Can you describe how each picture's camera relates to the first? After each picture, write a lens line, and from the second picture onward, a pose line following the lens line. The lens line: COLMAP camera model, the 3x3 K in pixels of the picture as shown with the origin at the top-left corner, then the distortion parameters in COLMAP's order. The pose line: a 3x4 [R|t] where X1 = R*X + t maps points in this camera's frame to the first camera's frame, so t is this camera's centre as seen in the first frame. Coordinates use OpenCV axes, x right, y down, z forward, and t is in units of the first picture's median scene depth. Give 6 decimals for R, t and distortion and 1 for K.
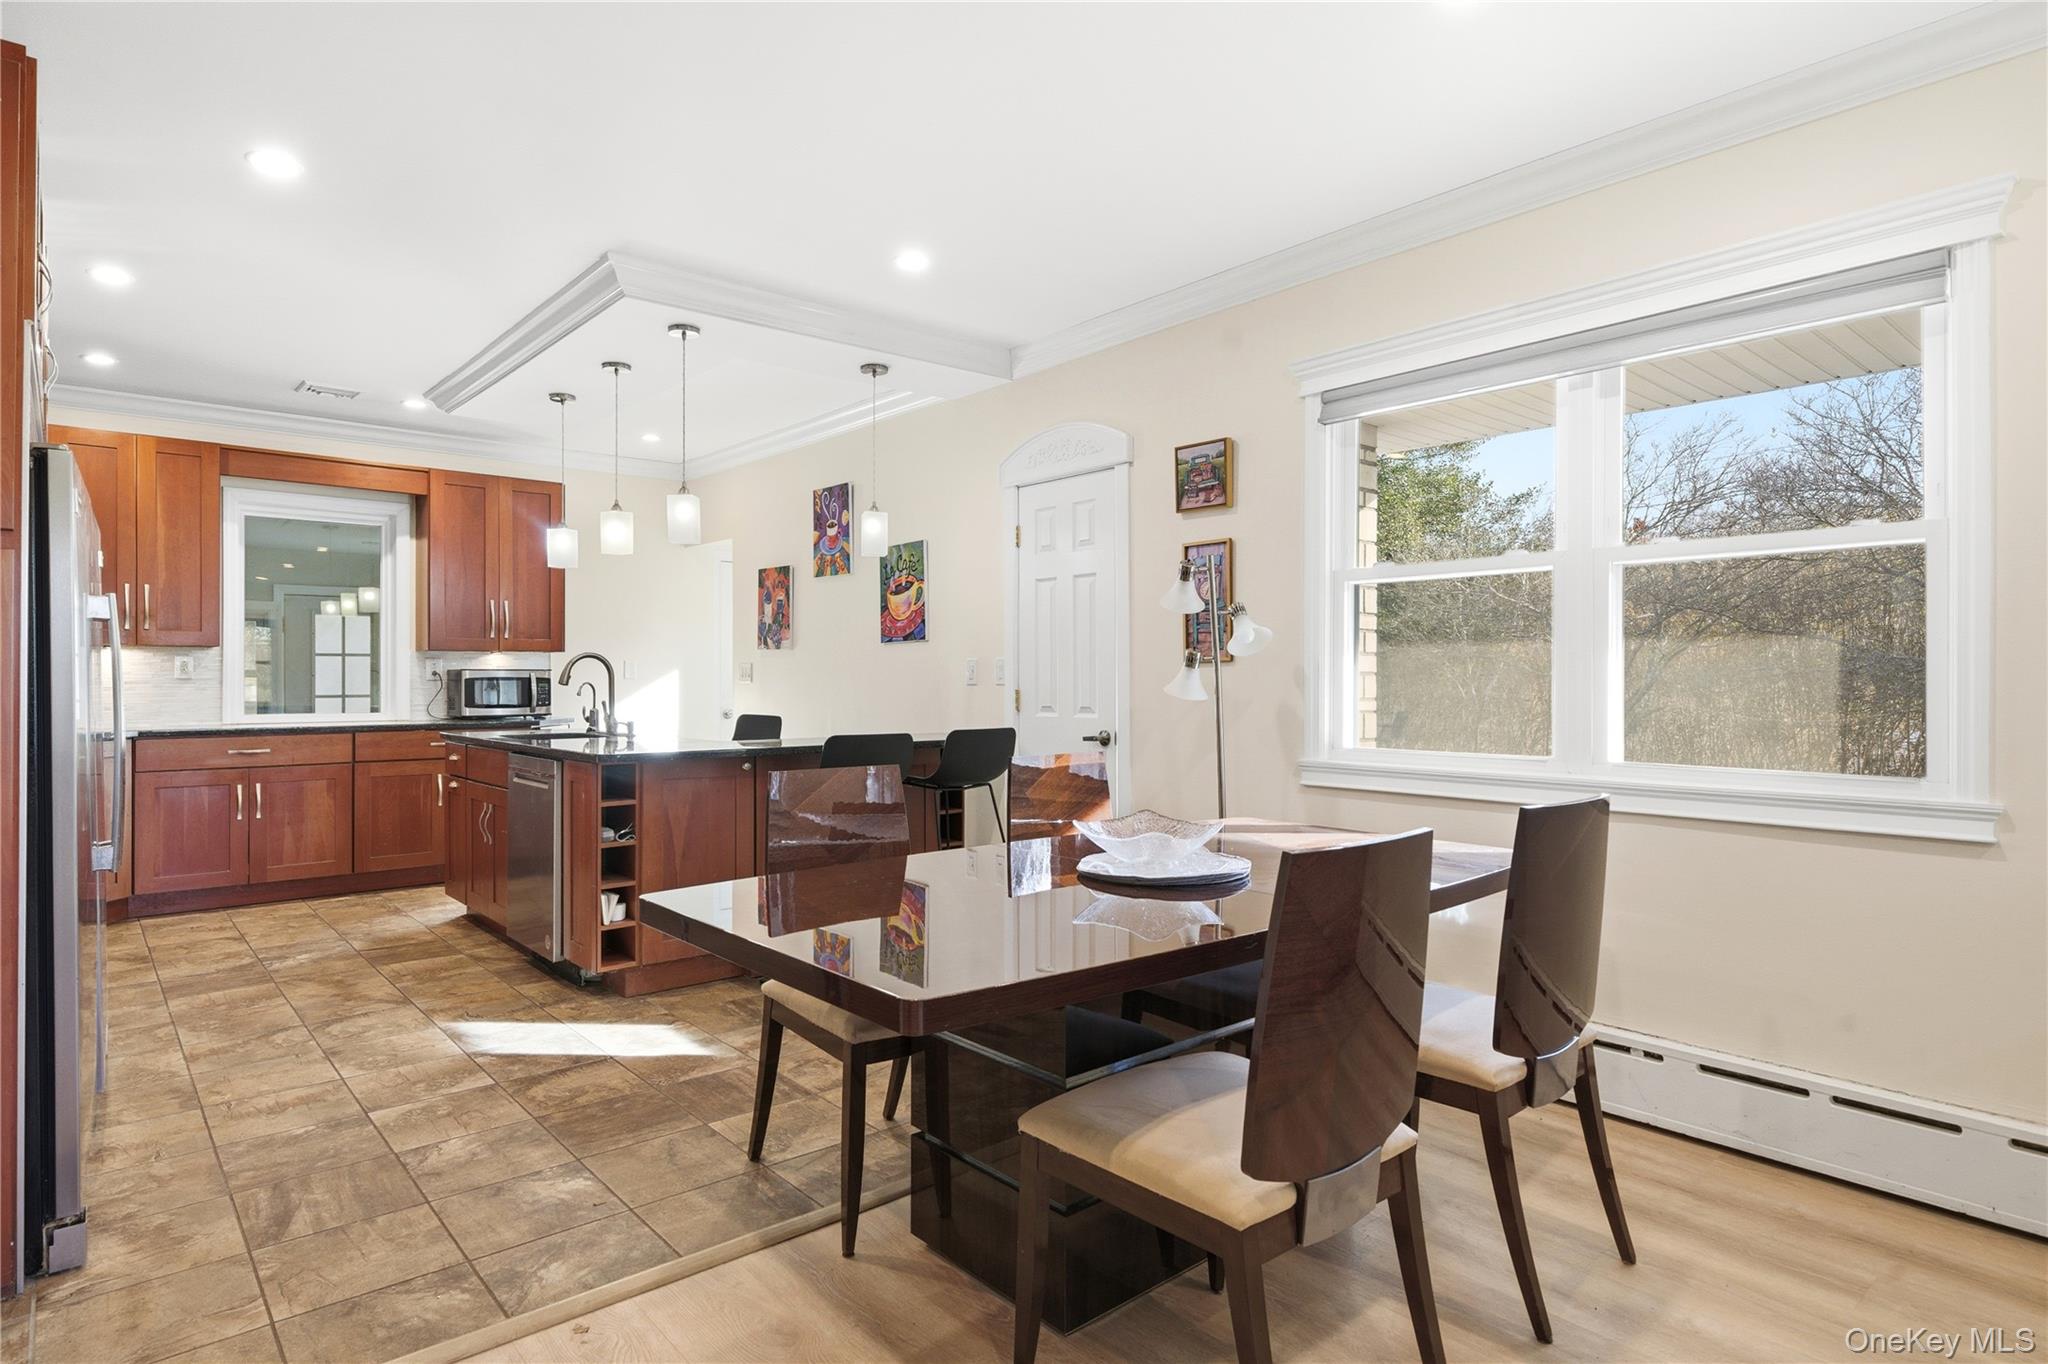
lens RADIAL K [[1099.5, 0, 1014.2], [0, 1099.5, 683.1], [0, 0, 1]] dist [-0.005293, 0.001527]
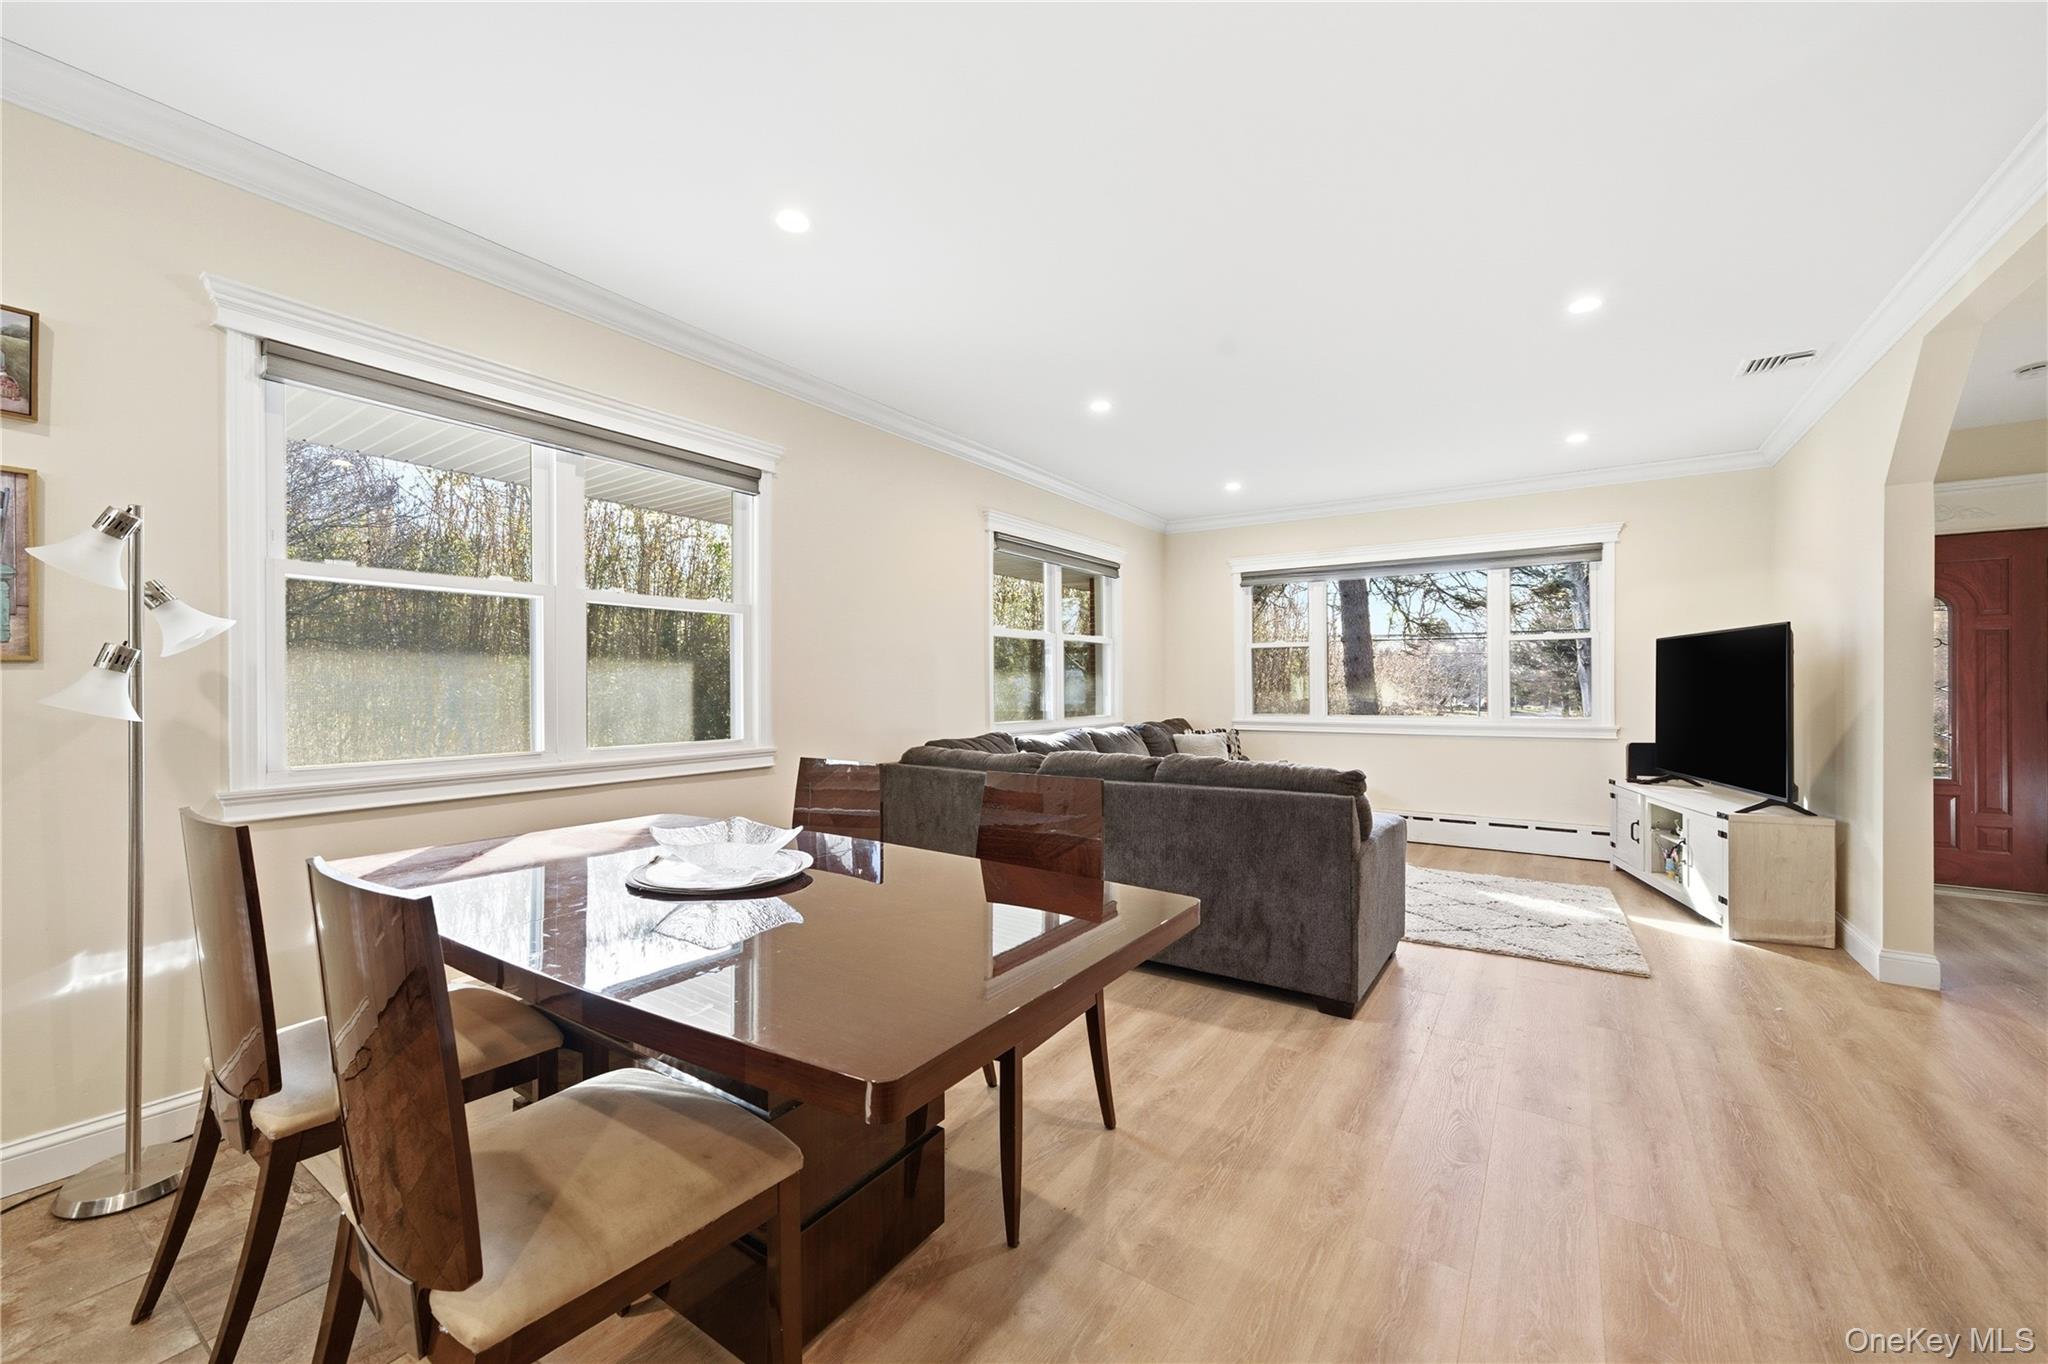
lens RADIAL K [[793.6, 0, 1023.9], [0, 793.6, 688.9], [0, 0, 1]] dist [0.001195, 0.000350]
pose [[-0.262781, -0.009232, 0.964811, -0.305980], [0.003397, 0.999939, 0.010493, -0.005225], [-0.964850, 0.006035, -0.262733, 0.422445]]
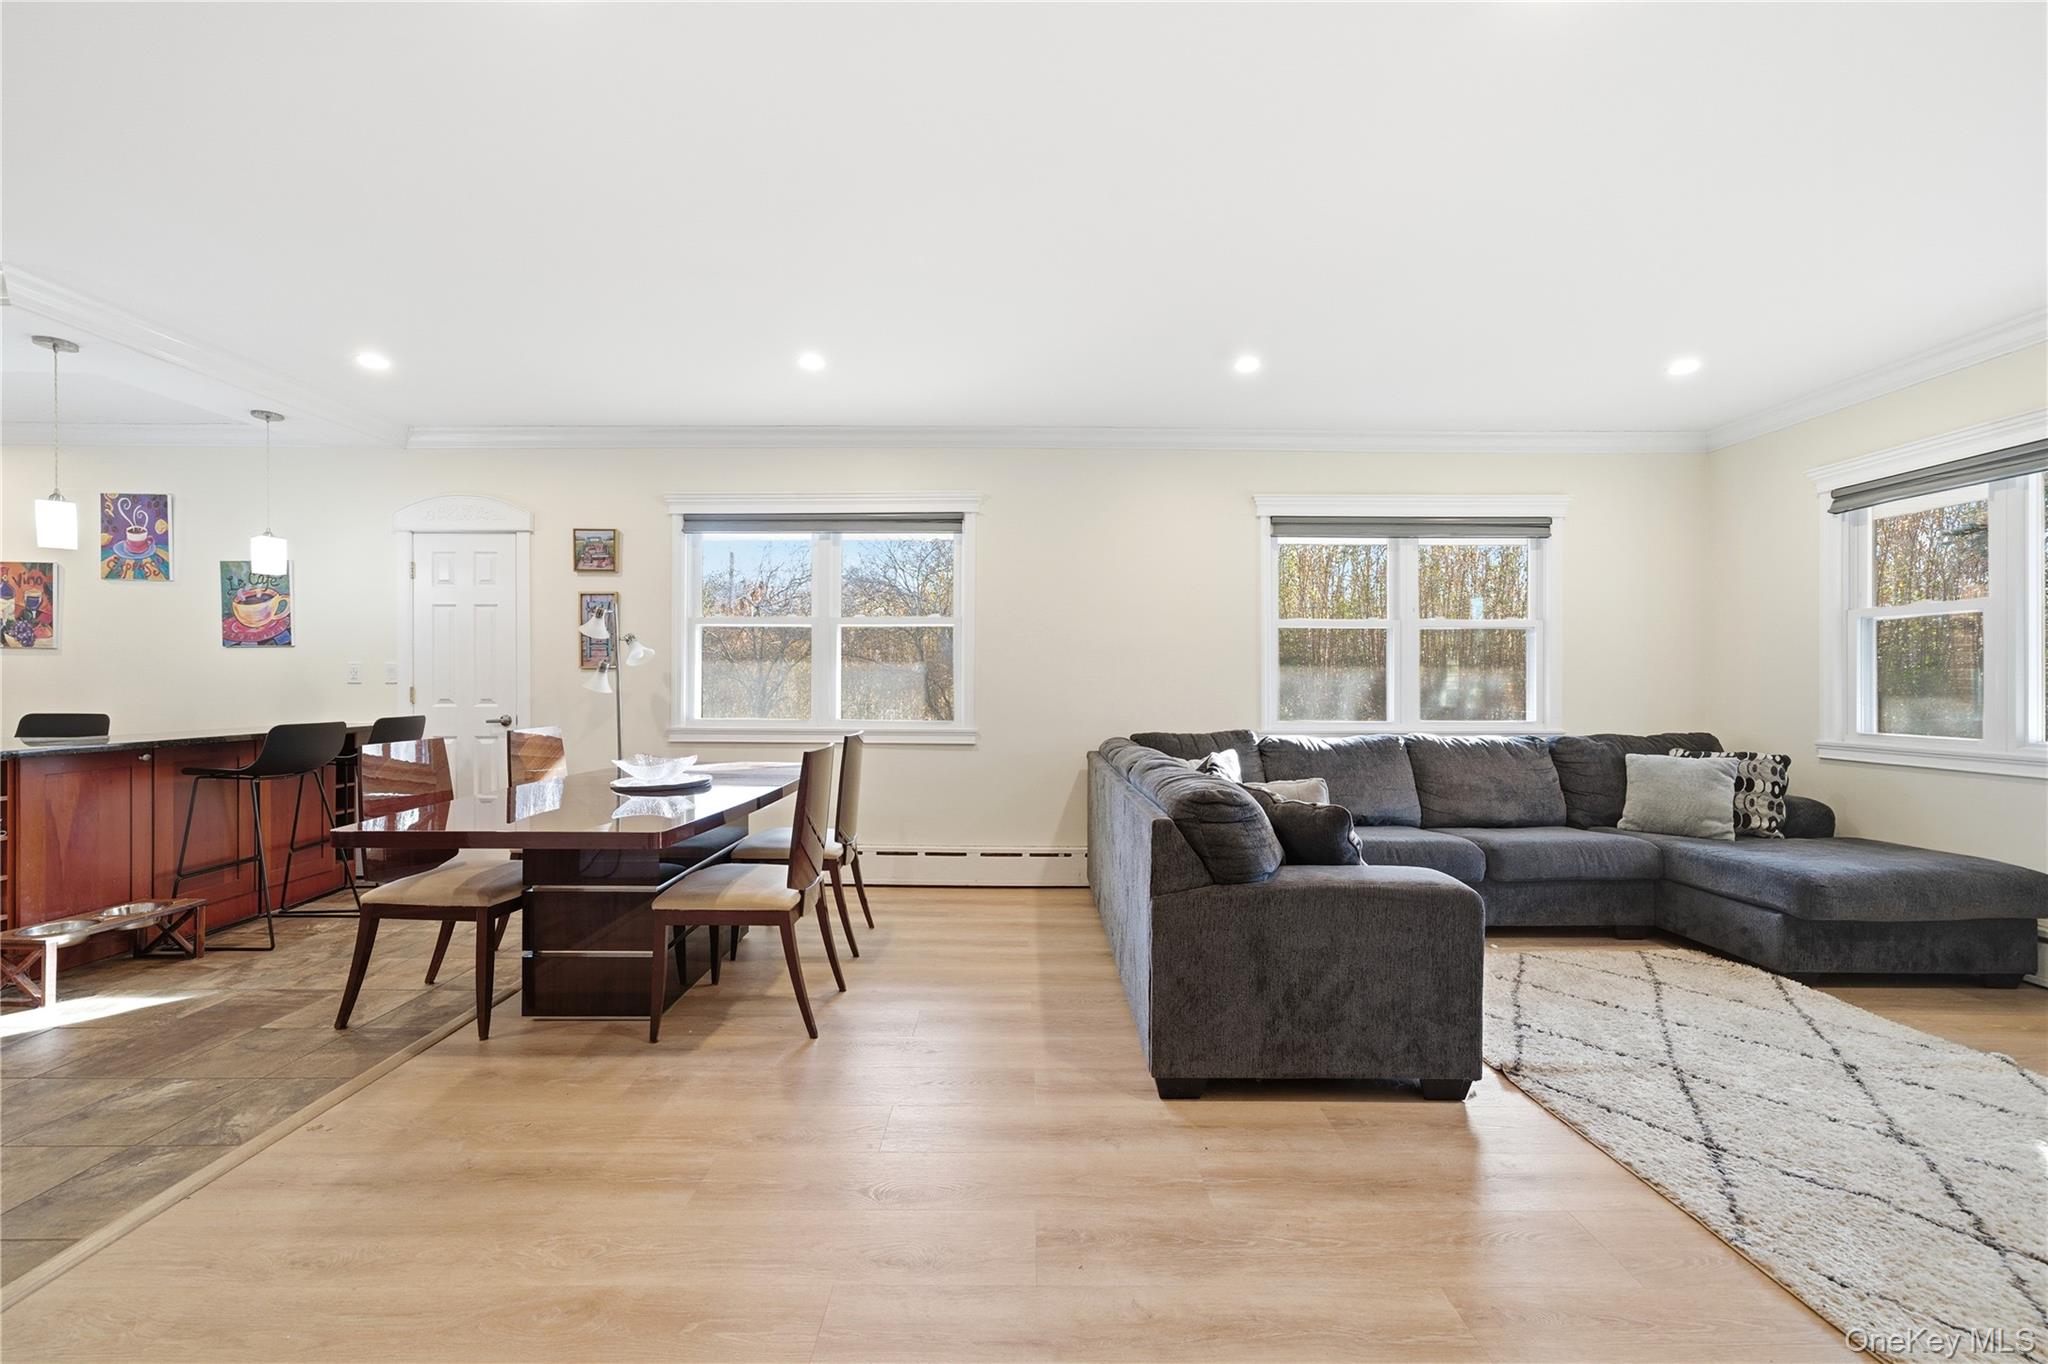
lens RADIAL K [[786.8, 0, 1018.1], [0, 786.8, 683.6], [0, 0, 1]] dist [0.007578, 0.001284]
pose [[0.653198, -0.000867, 0.757187, -0.219250], [0.000778, 1.000000, 0.000474, 0.001605], [-0.757187, 0.000280, 0.653198, -0.145823]]
